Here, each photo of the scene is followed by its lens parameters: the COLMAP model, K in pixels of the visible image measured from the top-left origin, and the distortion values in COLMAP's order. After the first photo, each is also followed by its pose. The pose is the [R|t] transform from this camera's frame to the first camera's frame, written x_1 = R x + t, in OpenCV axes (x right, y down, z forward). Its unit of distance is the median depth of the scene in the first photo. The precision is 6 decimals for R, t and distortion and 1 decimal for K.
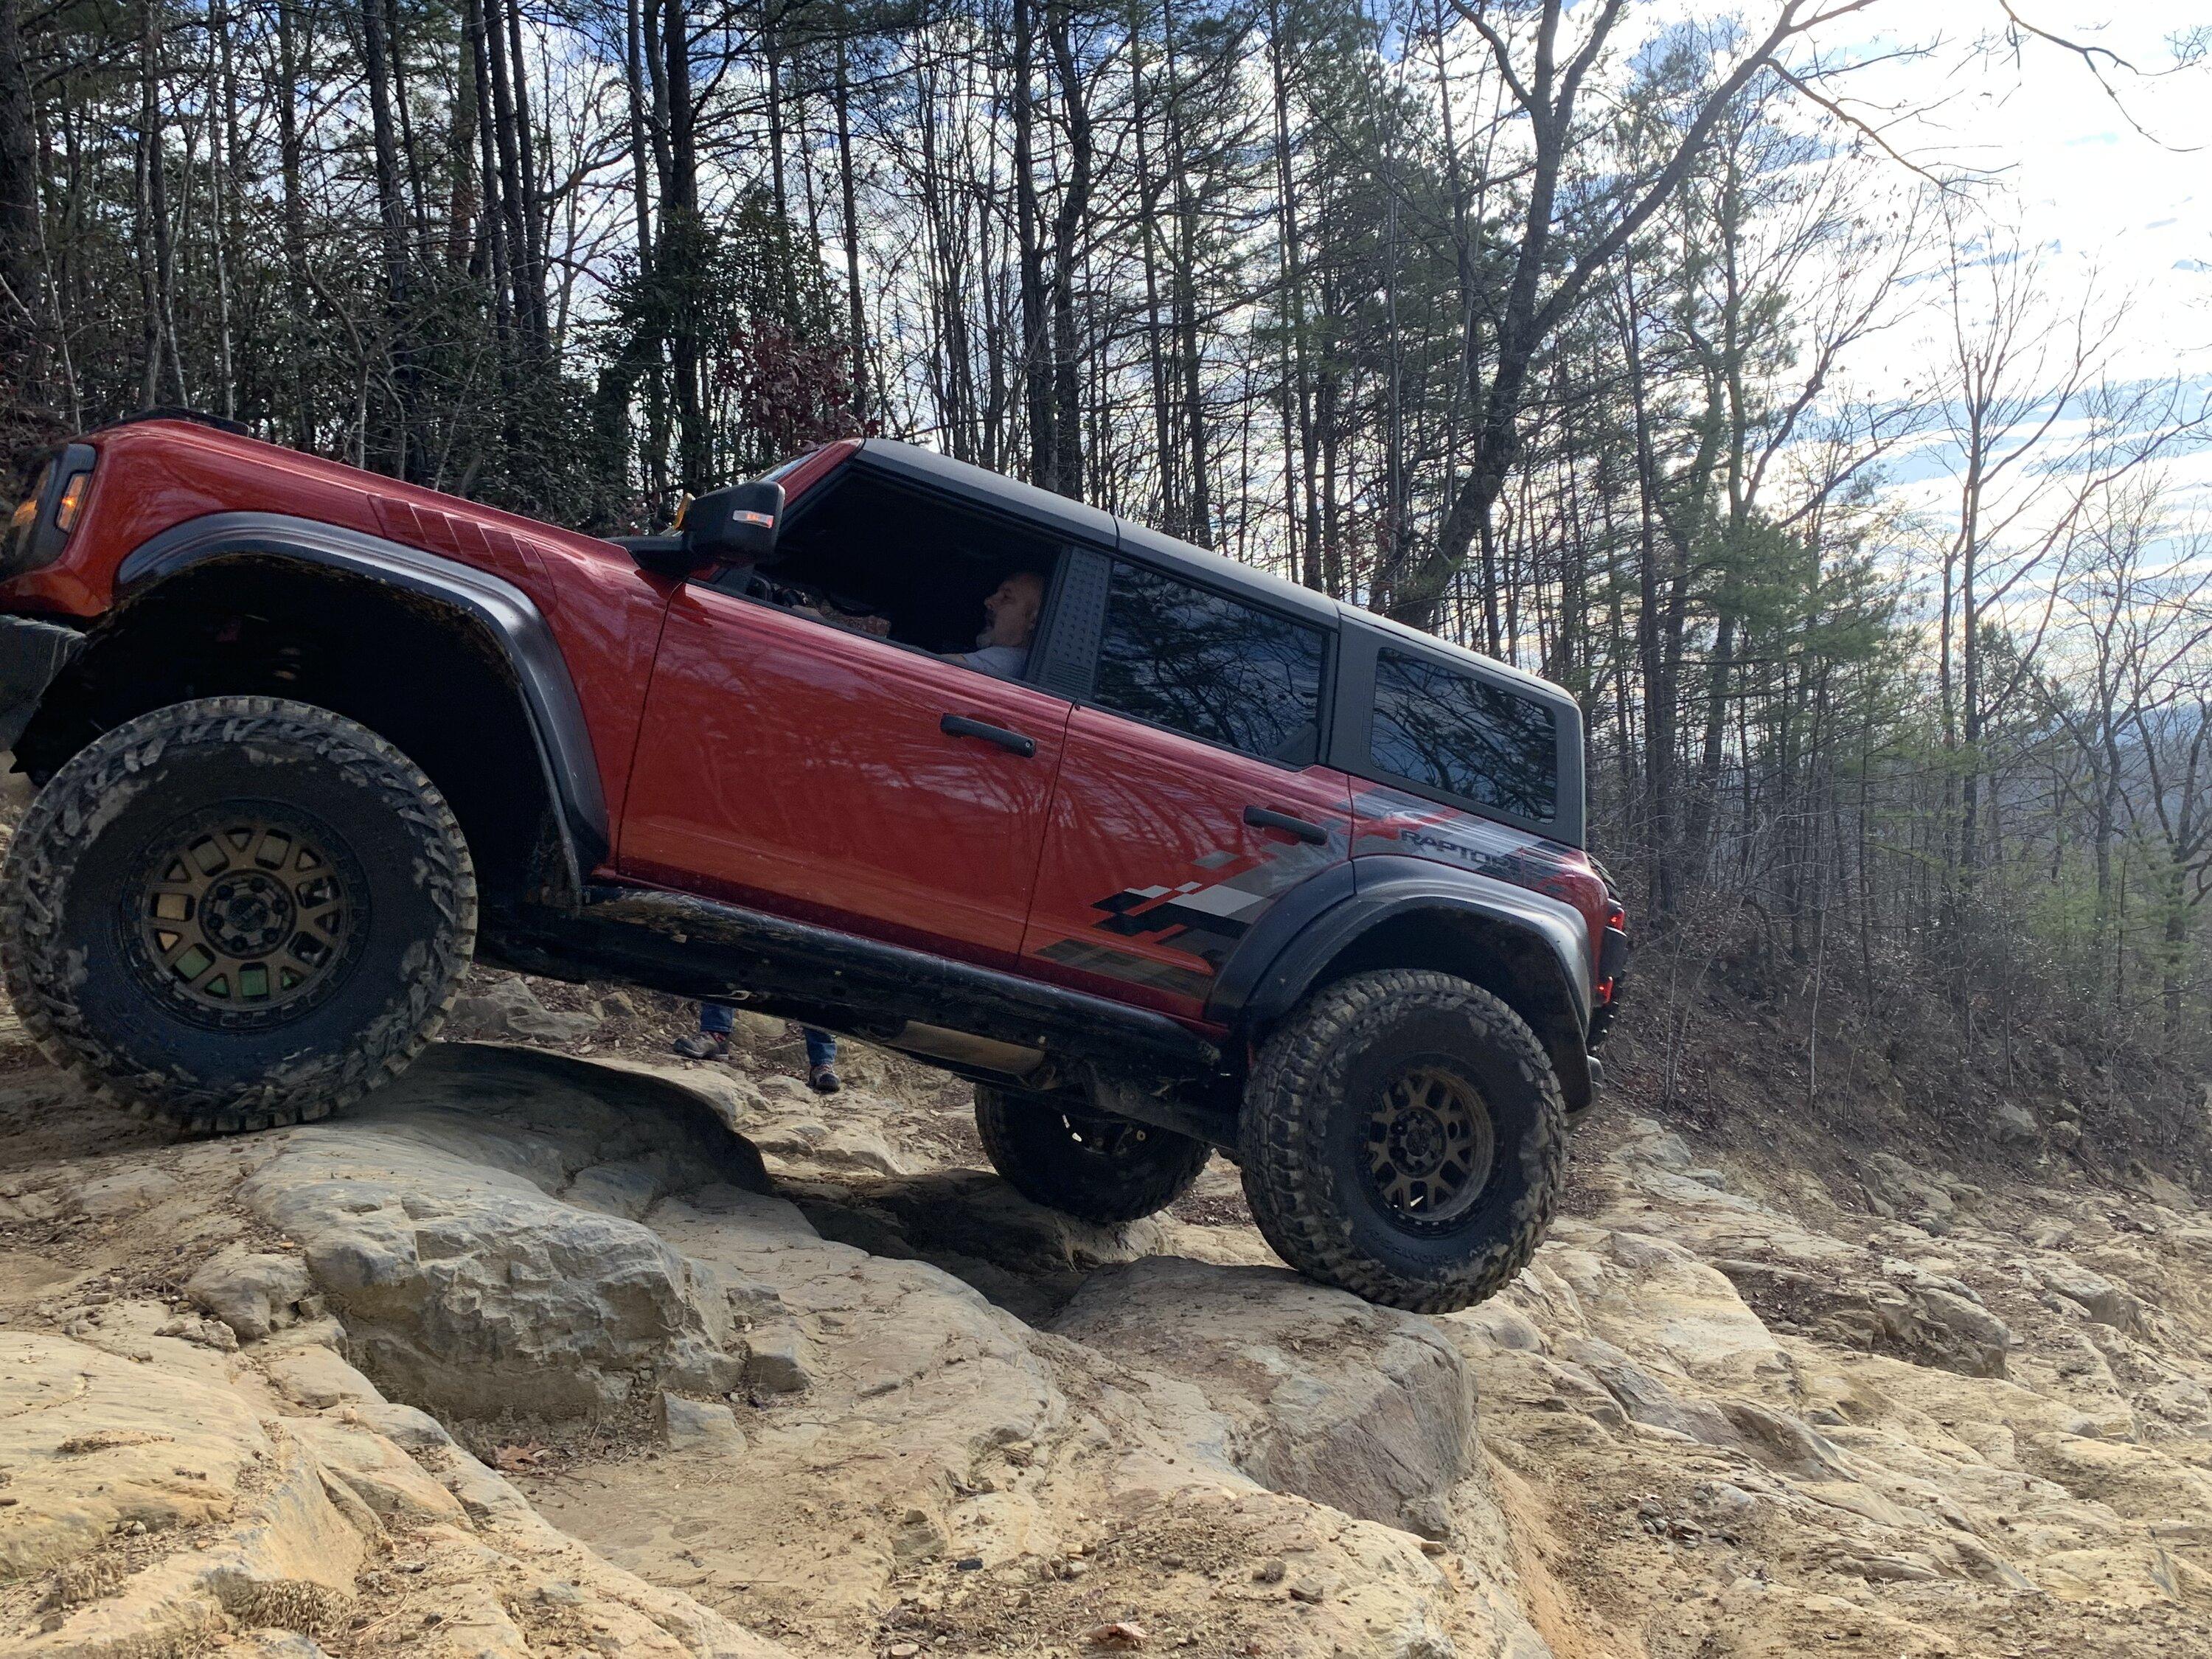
lens RADIAL K [[1826.8, 0, 1065.8], [0, 1826.8, 815.1], [0, 0, 1]] dist [0.000862, 0.003965]
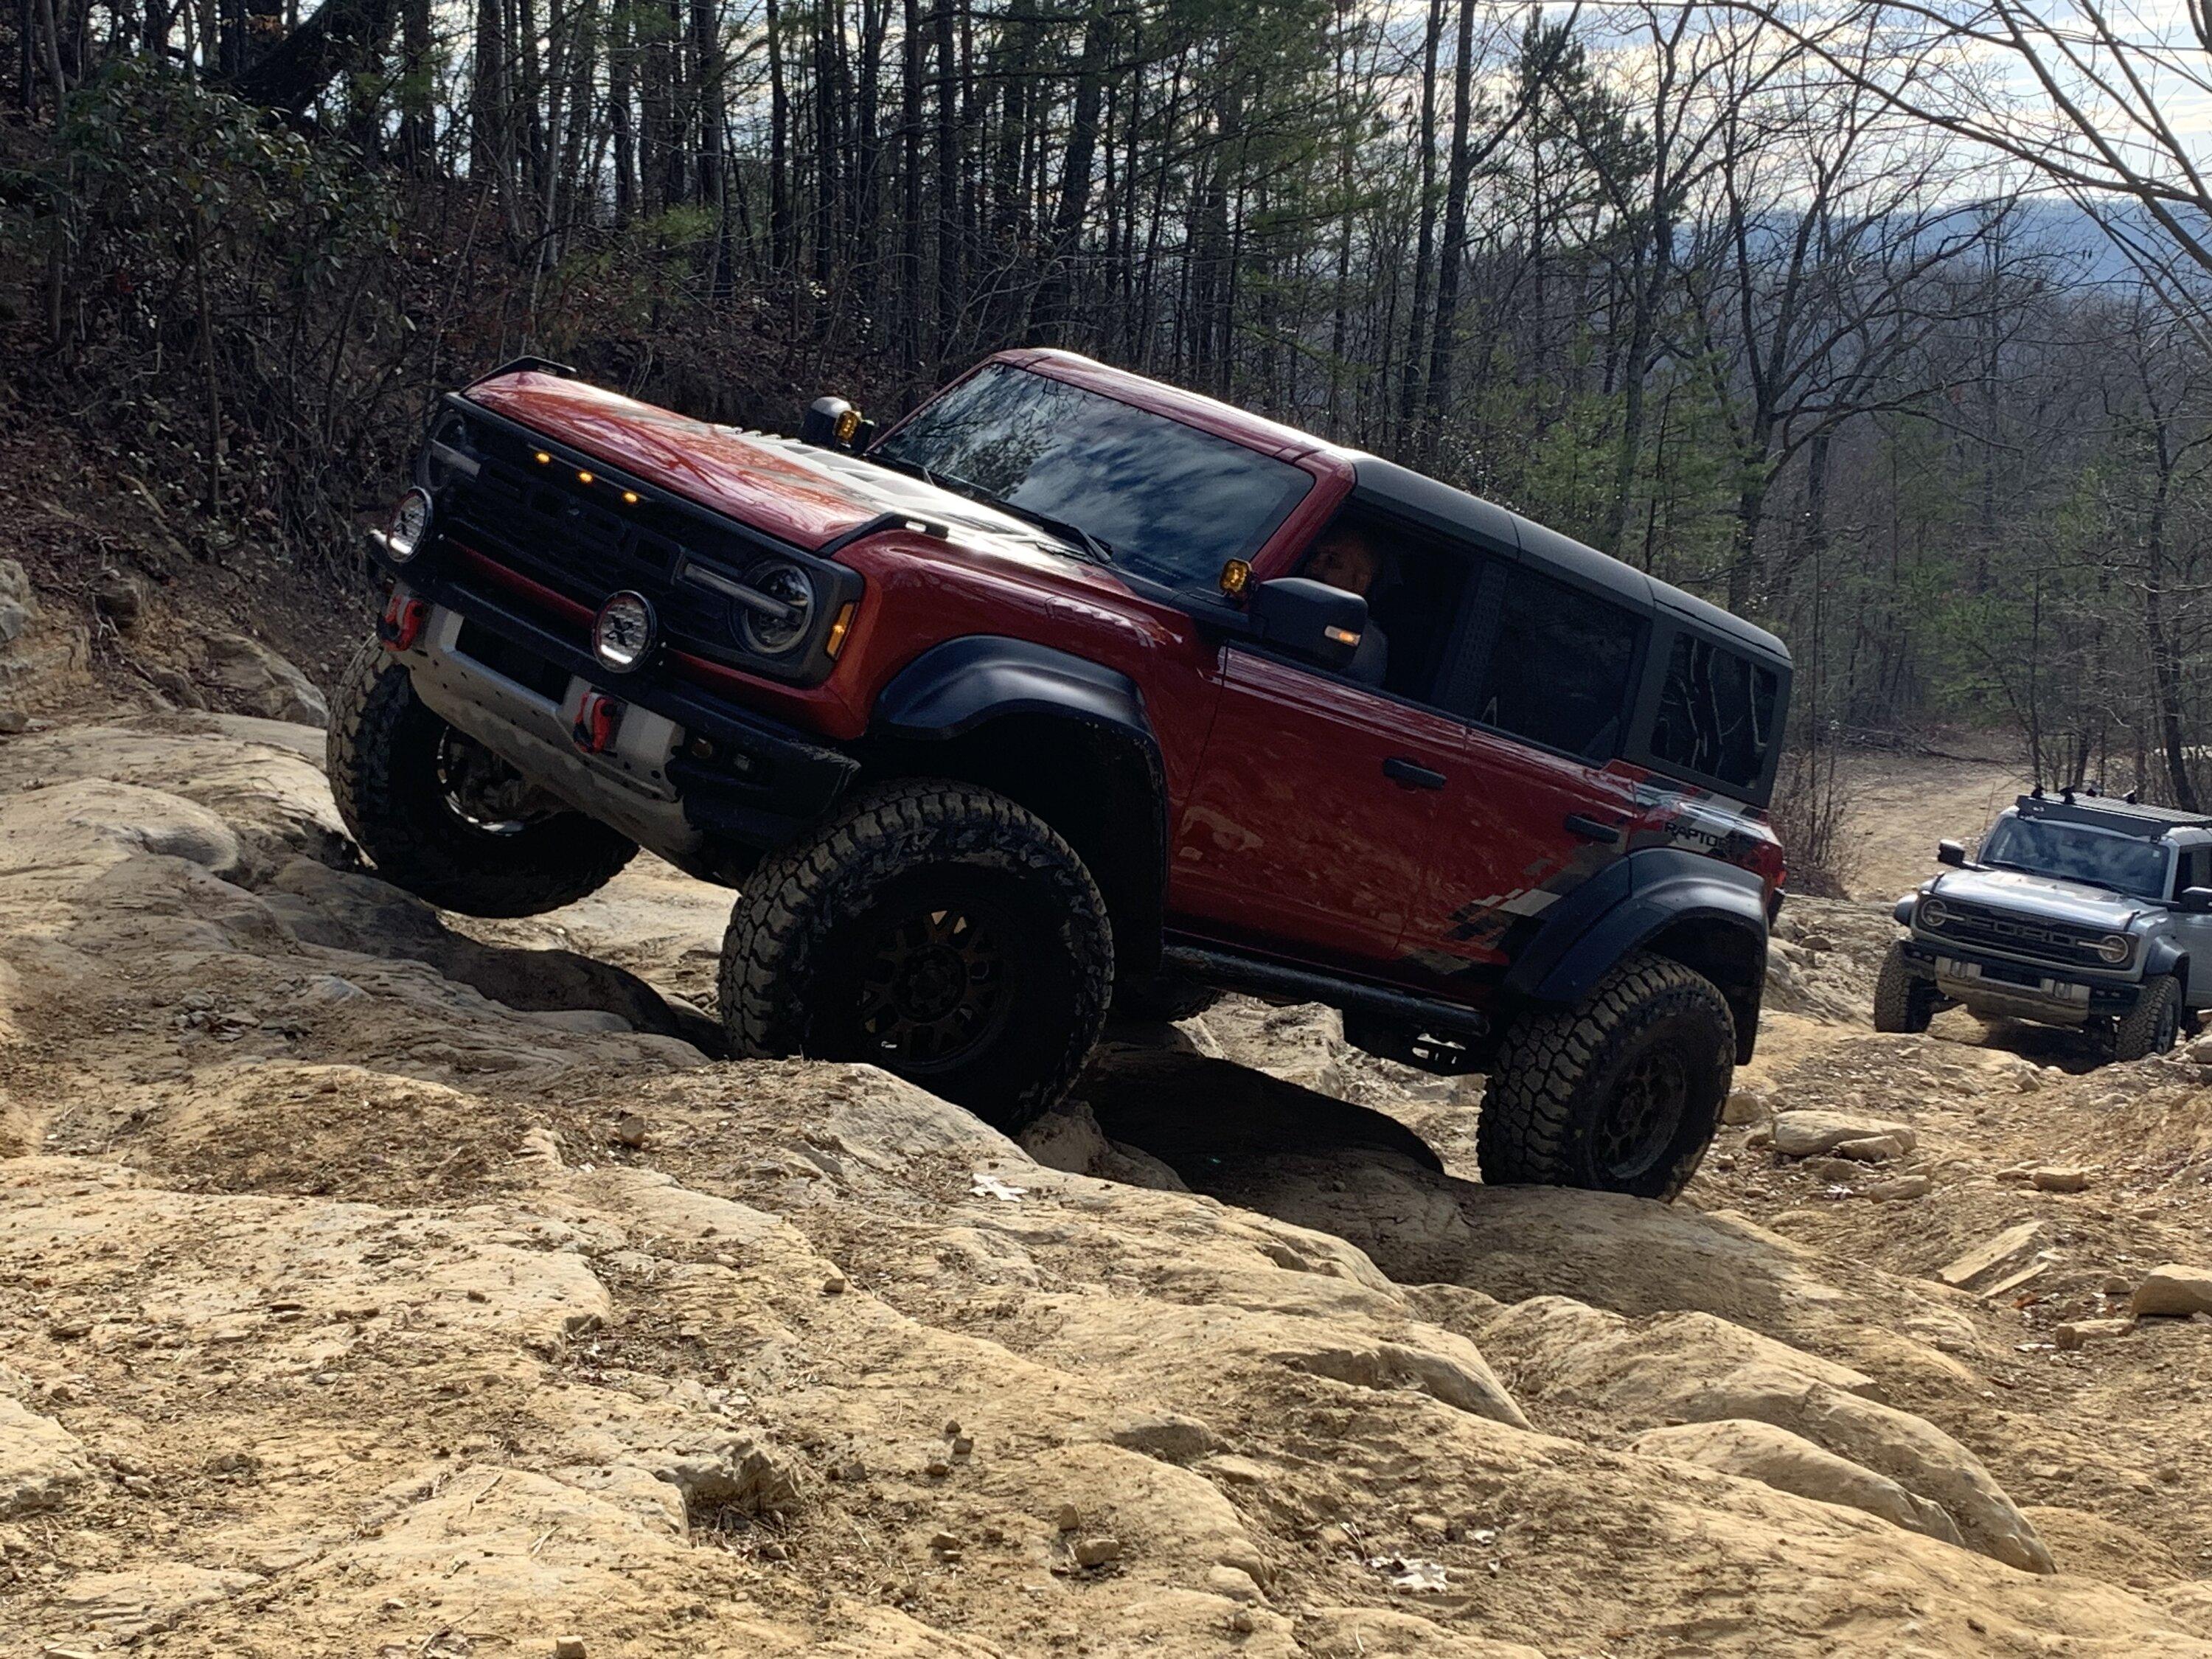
lens RADIAL K [[3025.4, 0, 1065.7], [0, 3025.4, 817.4], [0, 0, 1]] dist [0.227180, -0.748116]
pose [[0.961414, 0.005945, 0.275042, 0.116437], [-0.049051, 0.987451, 0.150115, 0.041827], [-0.270698, -0.157814, 0.949641, -0.076884]]
